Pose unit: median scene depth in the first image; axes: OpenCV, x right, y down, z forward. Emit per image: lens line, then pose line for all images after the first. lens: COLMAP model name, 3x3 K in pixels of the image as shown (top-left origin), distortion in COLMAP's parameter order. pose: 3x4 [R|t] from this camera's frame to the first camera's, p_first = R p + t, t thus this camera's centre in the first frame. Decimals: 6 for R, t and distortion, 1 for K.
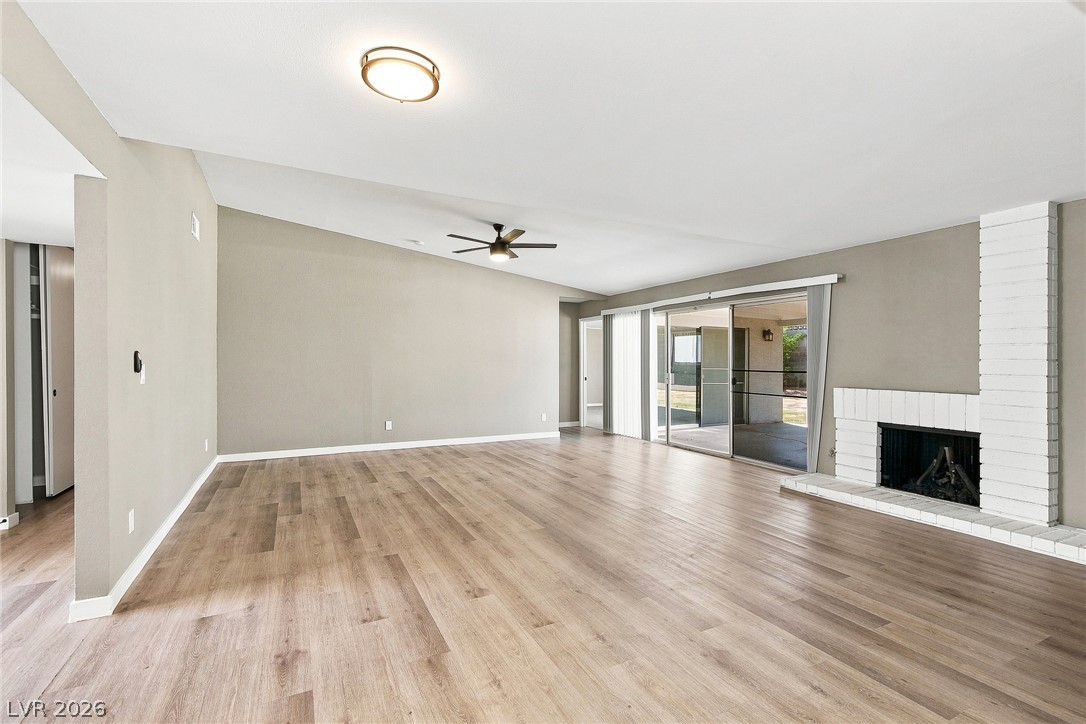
lens RADIAL K [[503.8, 0, 543.0], [0, 503.8, 362.0], [0, 0, 1]] dist [-0.002508, 0.000756]
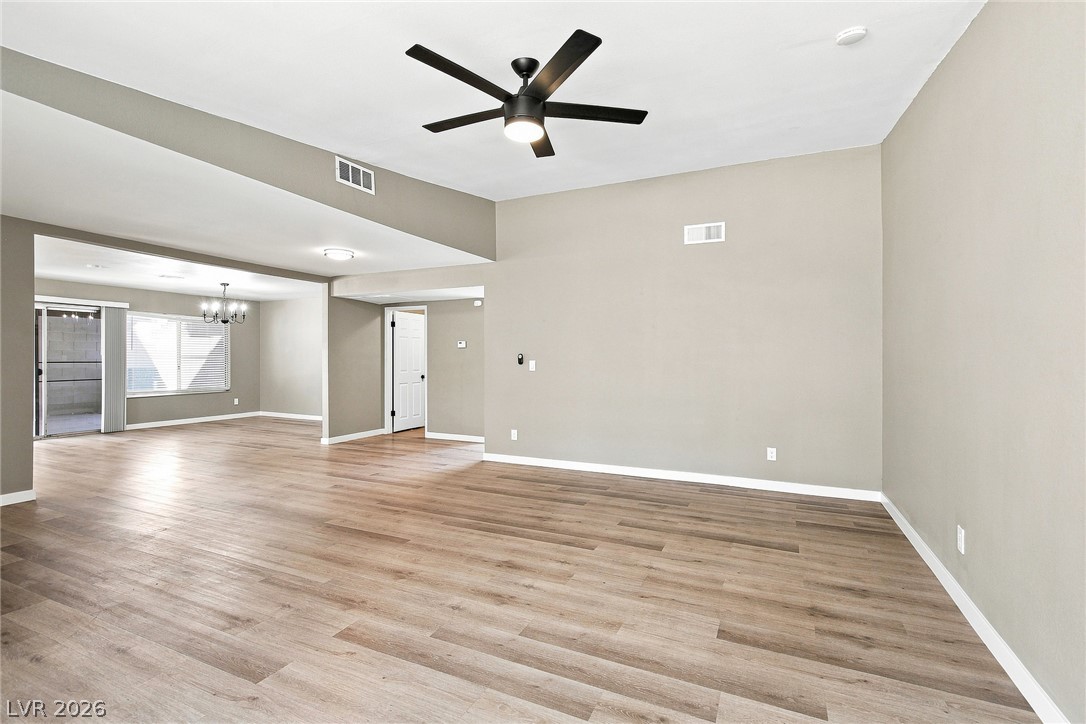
lens RADIAL K [[485.9, 0, 555.7], [0, 485.9, 364.6], [0, 0, 1]] dist [-0.000566, 0.000084]
pose [[-0.772217, -0.001835, -0.635357, 0.223272], [-0.009766, 0.999912, 0.008982, -0.000600], [0.635284, 0.013140, -0.772167, 1.728441]]
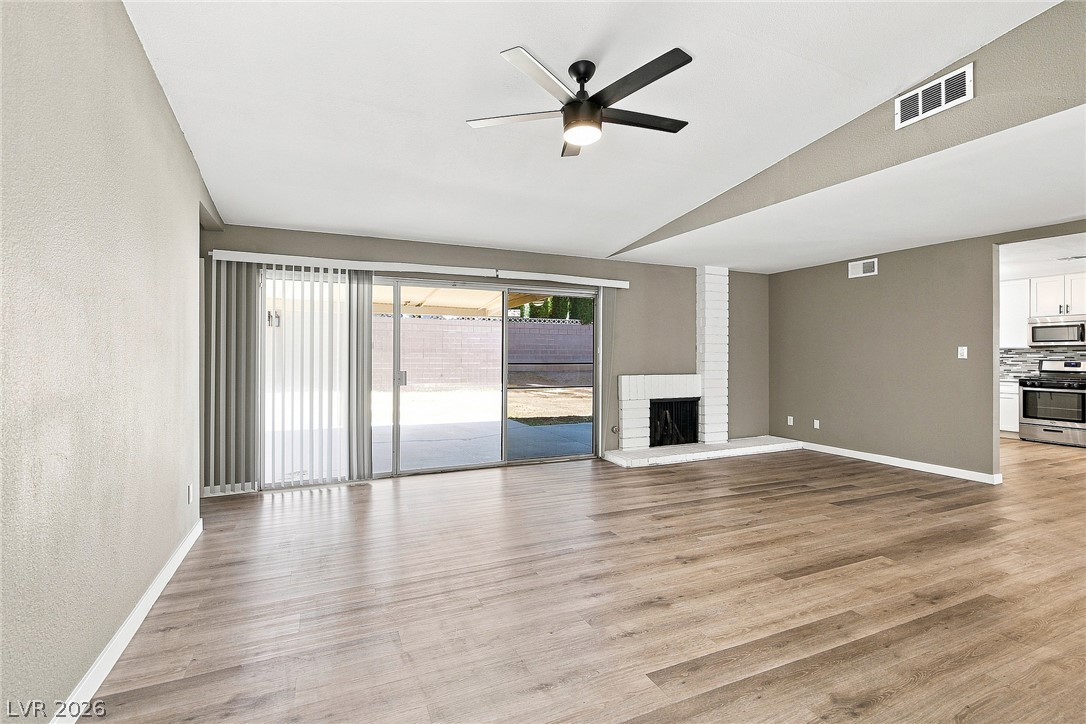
lens RADIAL K [[503.8, 0, 543.0], [0, 503.8, 362.0], [0, 0, 1]] dist [-0.002508, 0.000756]
pose [[0.038692, -0.019282, 0.999065, -0.712432], [-0.000527, 0.999813, 0.019317, -0.005699], [-0.999251, -0.001274, 0.038675, 1.290895]]
